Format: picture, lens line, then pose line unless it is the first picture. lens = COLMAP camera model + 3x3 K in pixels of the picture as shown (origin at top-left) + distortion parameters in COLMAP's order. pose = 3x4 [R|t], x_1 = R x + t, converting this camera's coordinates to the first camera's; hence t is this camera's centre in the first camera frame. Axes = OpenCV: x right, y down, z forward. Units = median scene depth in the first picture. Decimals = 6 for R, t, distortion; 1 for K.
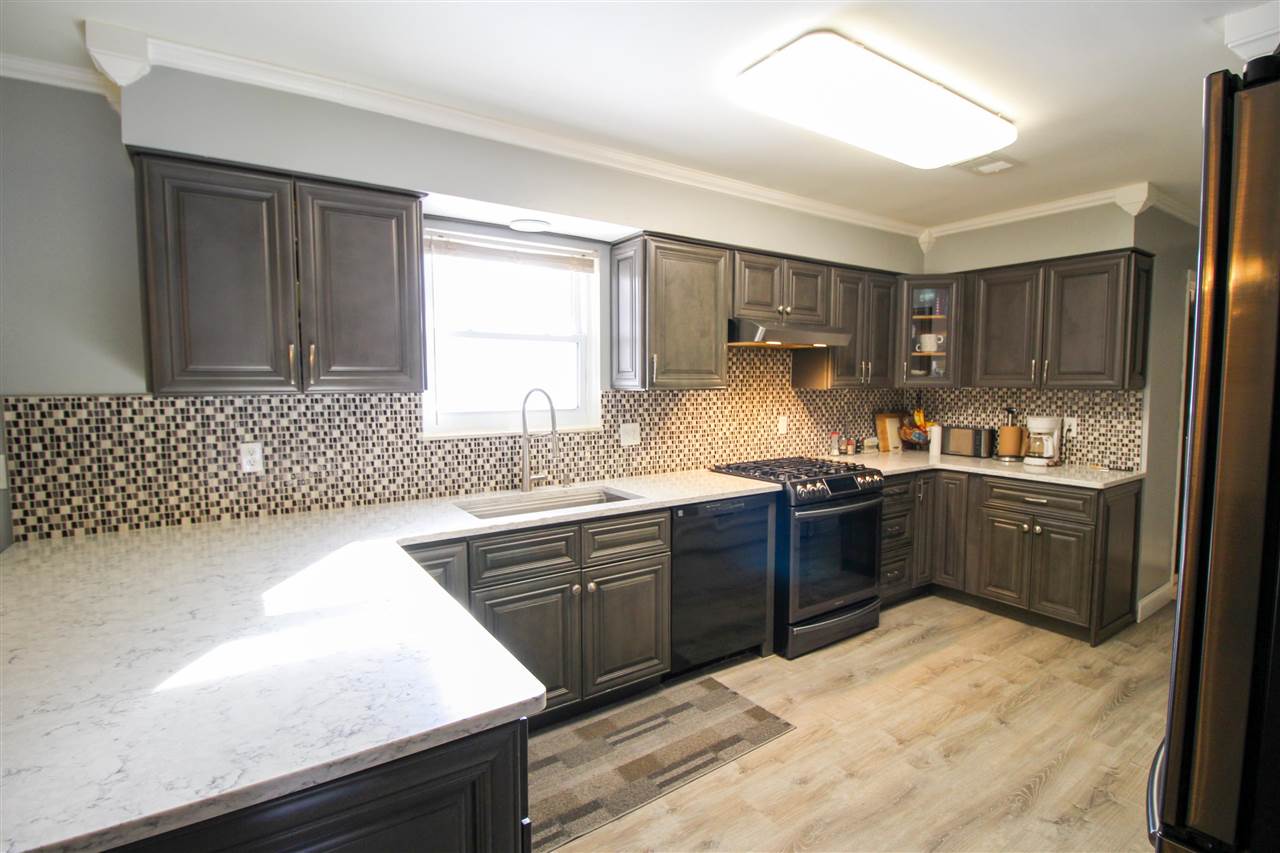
lens RADIAL K [[607.6, 0, 644.2], [0, 607.6, 418.2], [0, 0, 1]] dist [0.005337, -0.015649]
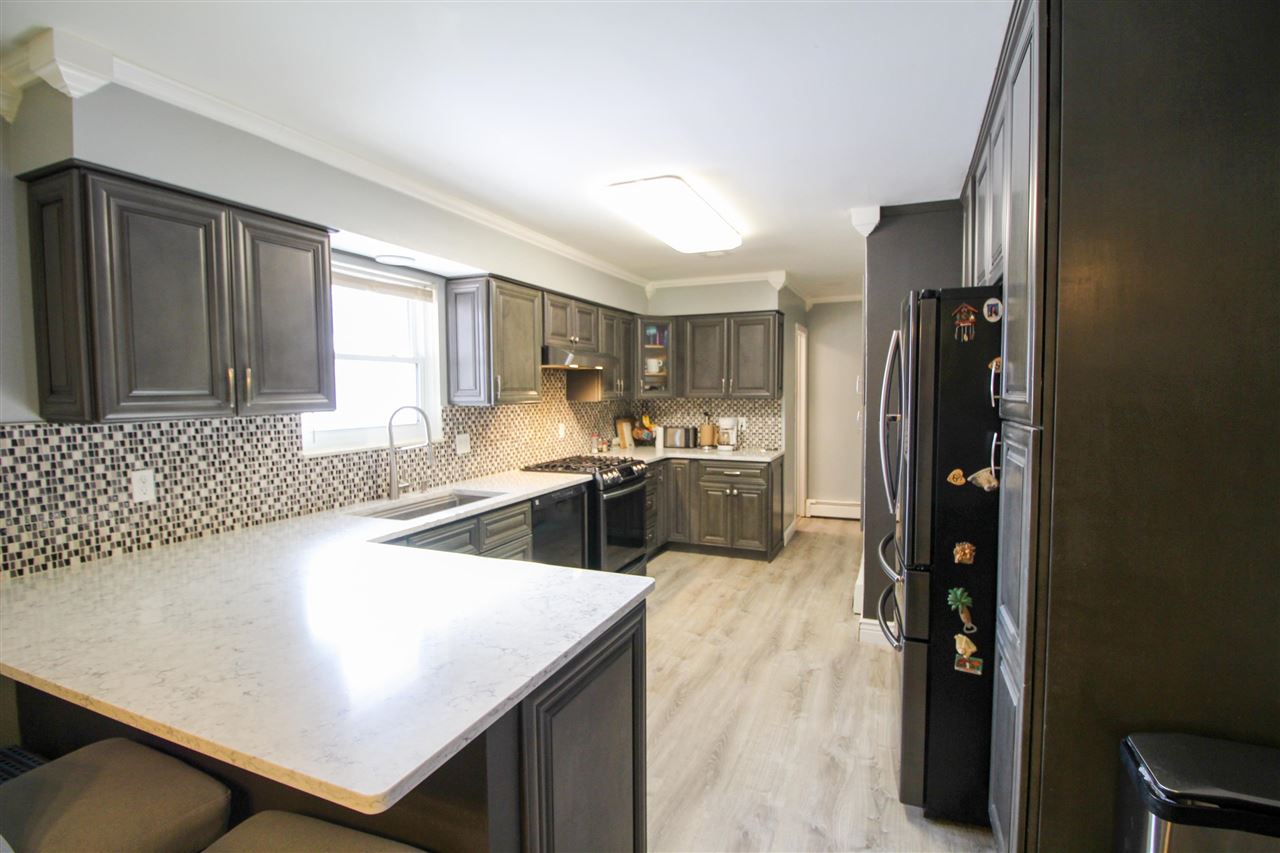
lens RADIAL K [[607.6, 0, 644.2], [0, 607.6, 418.2], [0, 0, 1]] dist [0.005337, -0.015649]
pose [[0.840530, -0.031772, 0.540833, -0.375016], [0.039930, 0.999197, -0.003358, -0.004378], [-0.540292, 0.024418, 0.841123, -0.159556]]
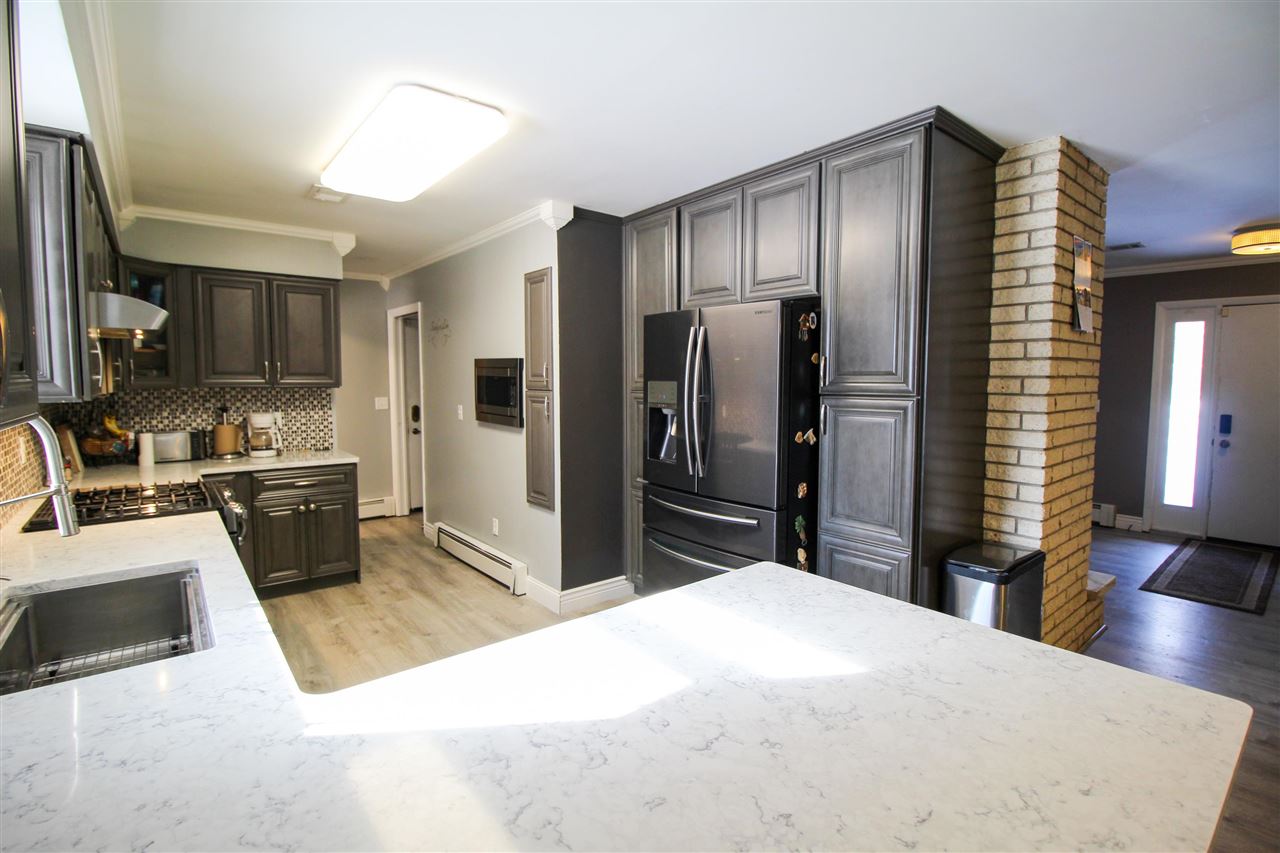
lens RADIAL K [[607.6, 0, 644.2], [0, 607.6, 418.2], [0, 0, 1]] dist [0.005337, -0.015649]
pose [[-0.098493, -0.066499, 0.992913, -0.613246], [0.060339, 0.995530, 0.072659, -0.037497], [-0.993307, 0.067068, -0.094040, 0.494716]]
